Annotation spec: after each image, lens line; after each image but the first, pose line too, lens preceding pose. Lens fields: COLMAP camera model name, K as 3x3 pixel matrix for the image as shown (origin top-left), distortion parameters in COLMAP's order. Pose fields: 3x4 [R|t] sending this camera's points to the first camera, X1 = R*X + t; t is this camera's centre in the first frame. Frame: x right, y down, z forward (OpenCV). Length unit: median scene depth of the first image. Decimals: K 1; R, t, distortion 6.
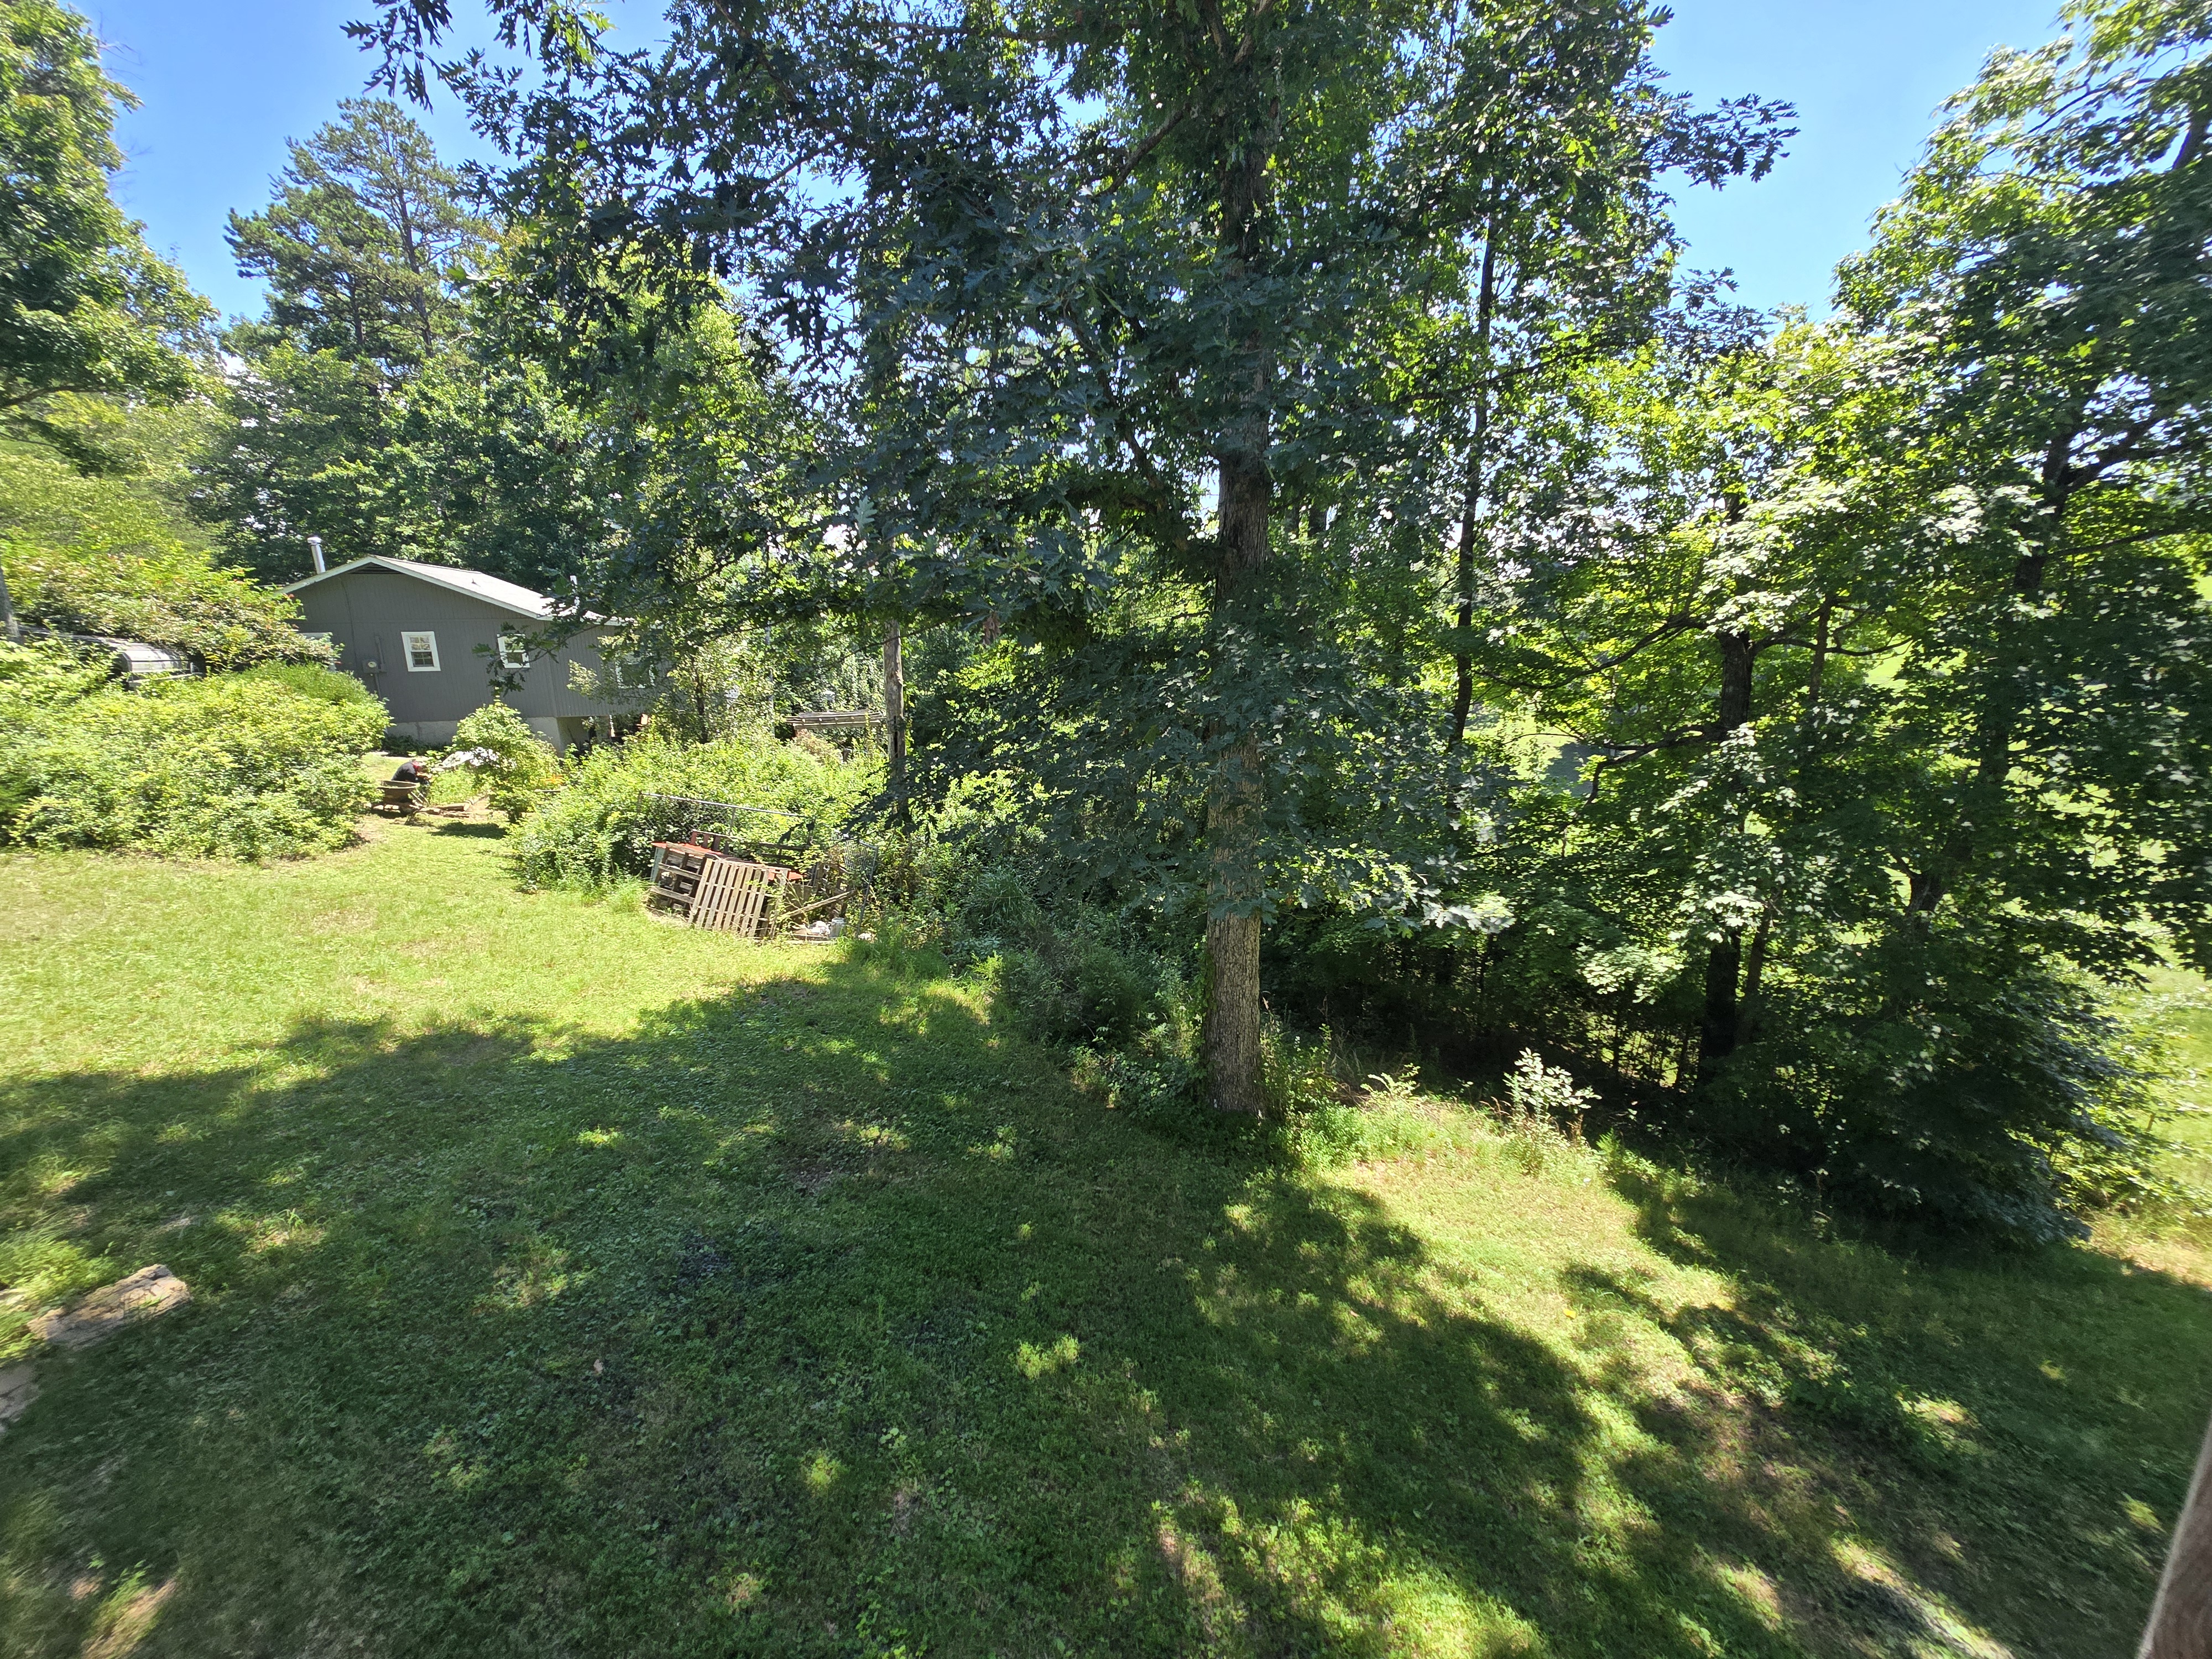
lens RADIAL K [[894.0, 0, 1111.0], [0, 894.0, 833.0], [0, 0, 1]] dist [0.000904, -0.002949]
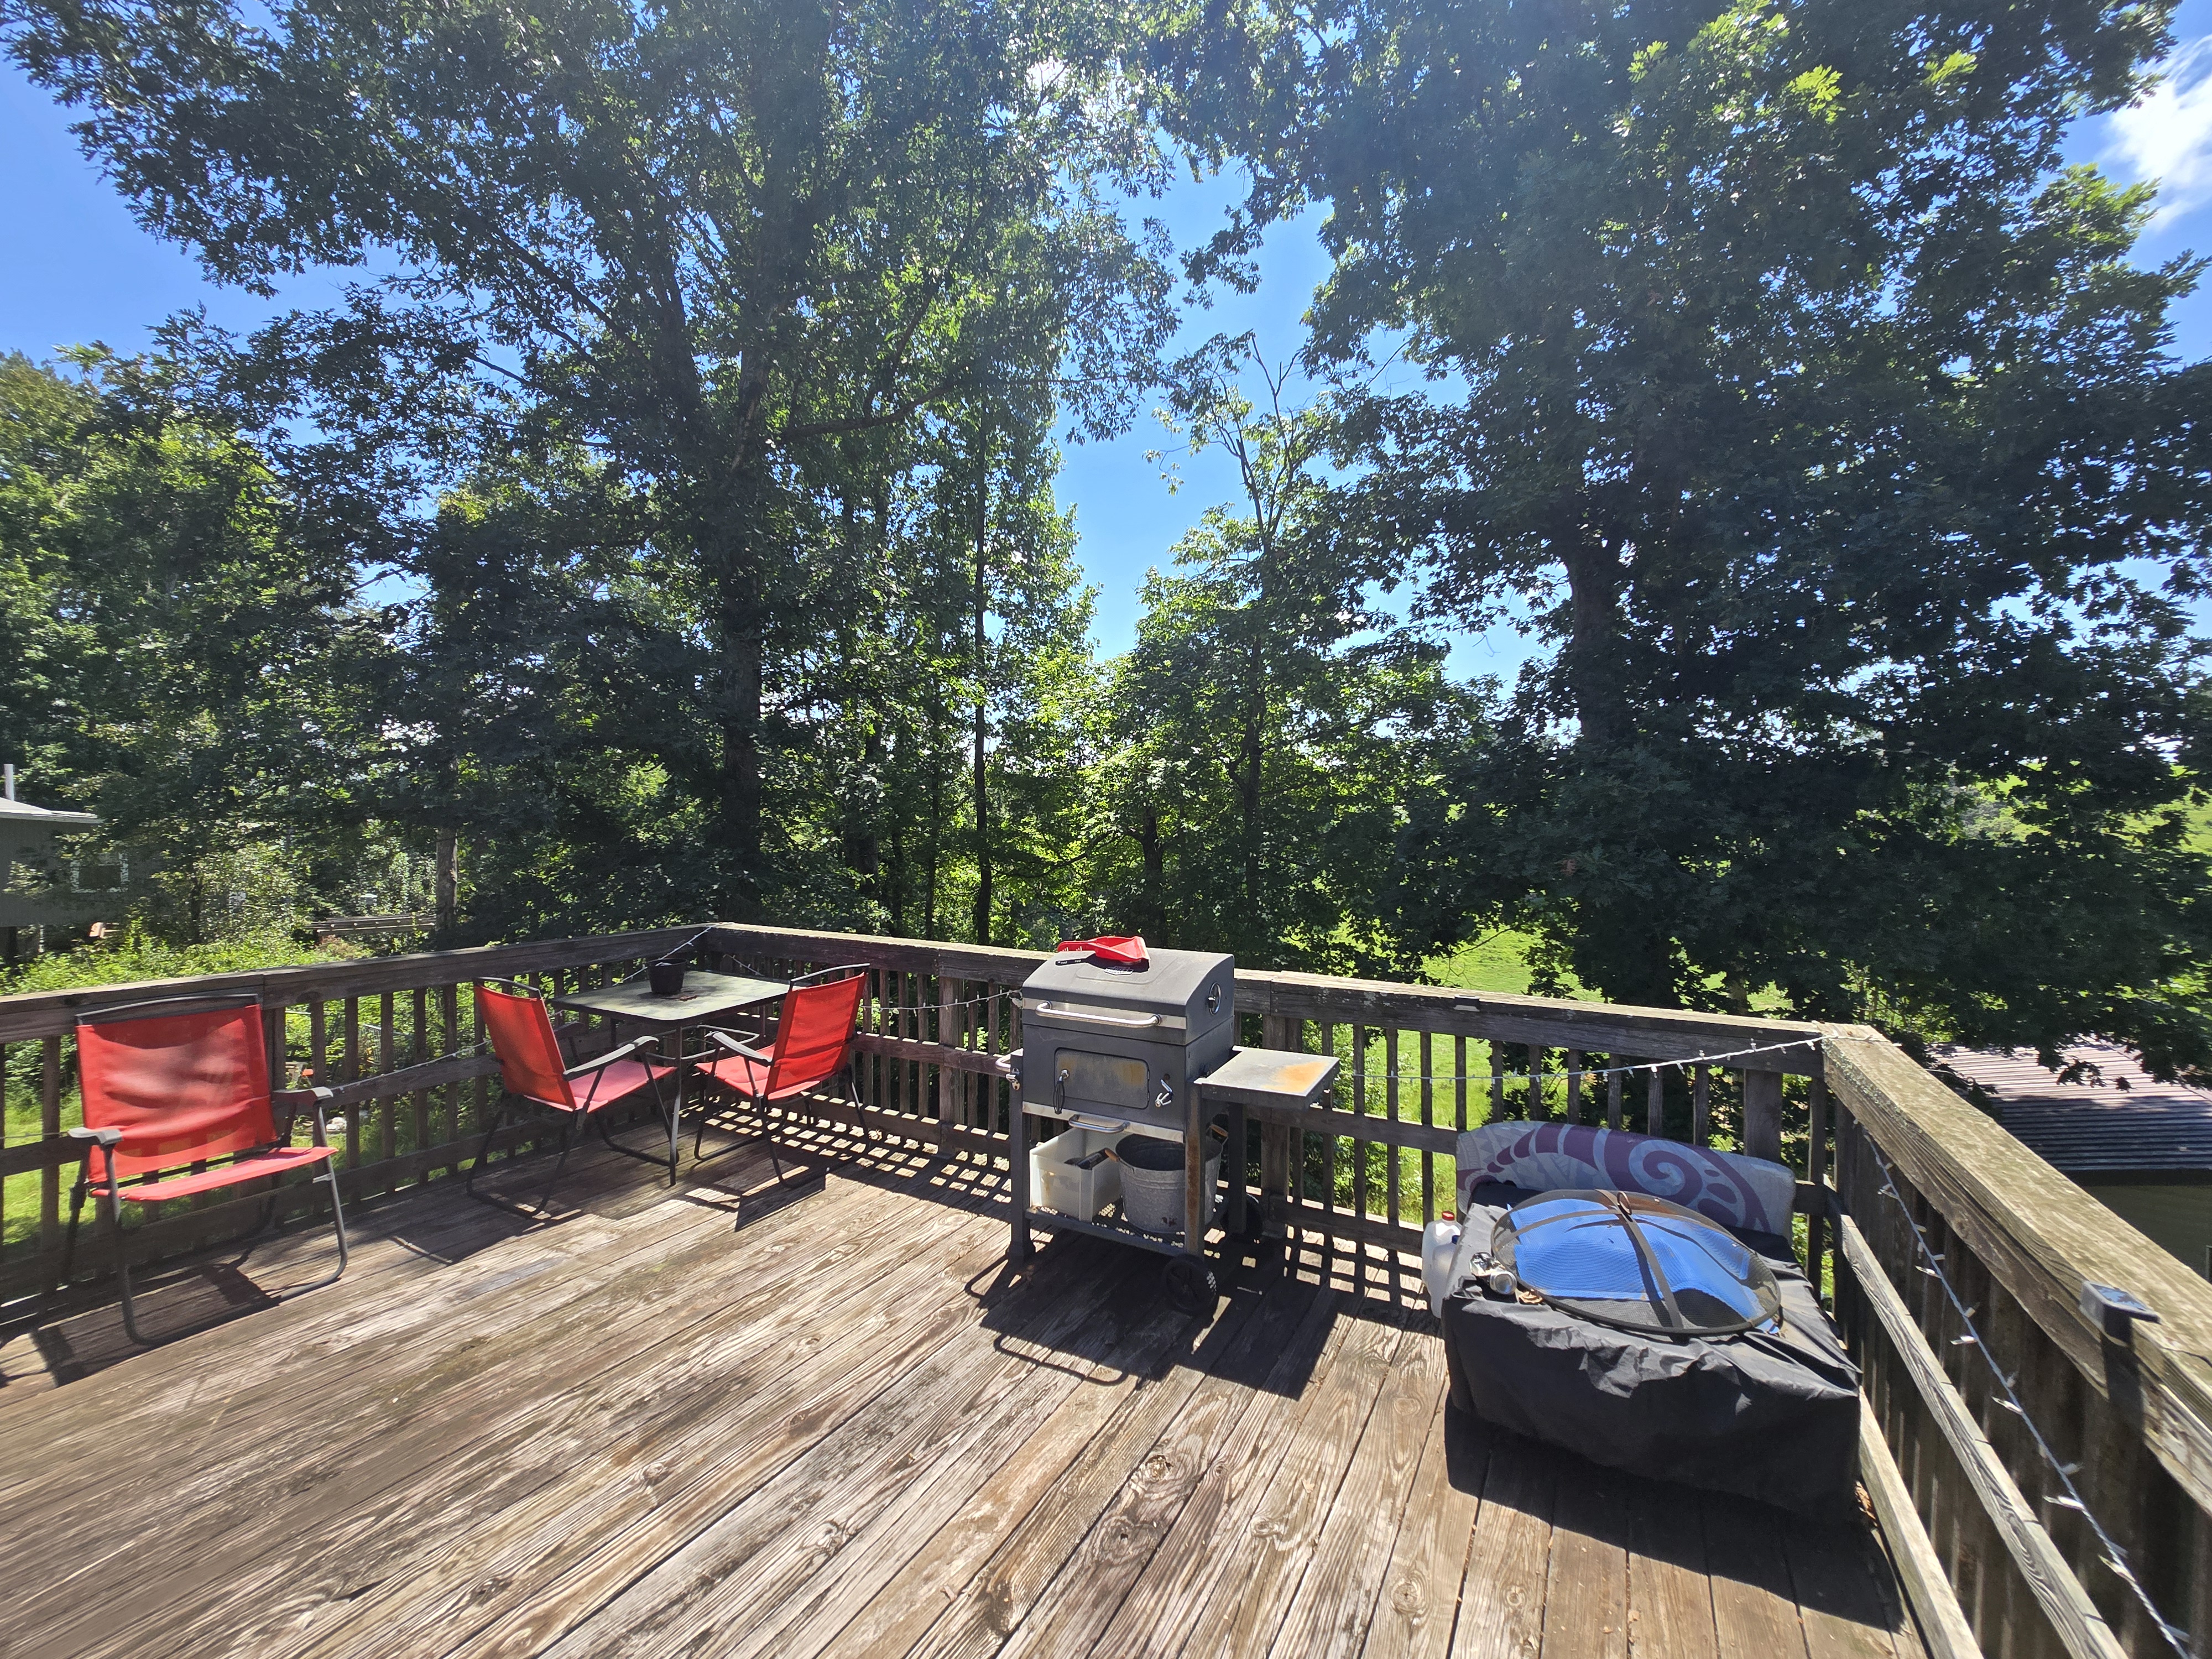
lens RADIAL K [[894.0, 0, 1111.0], [0, 894.0, 833.0], [0, 0, 1]] dist [0.000904, -0.002949]
pose [[0.924870, 0.003237, 0.380270, 0.039256], [0.079339, 0.976317, -0.201273, 0.026009], [-0.371915, 0.216322, 0.902709, -0.123927]]
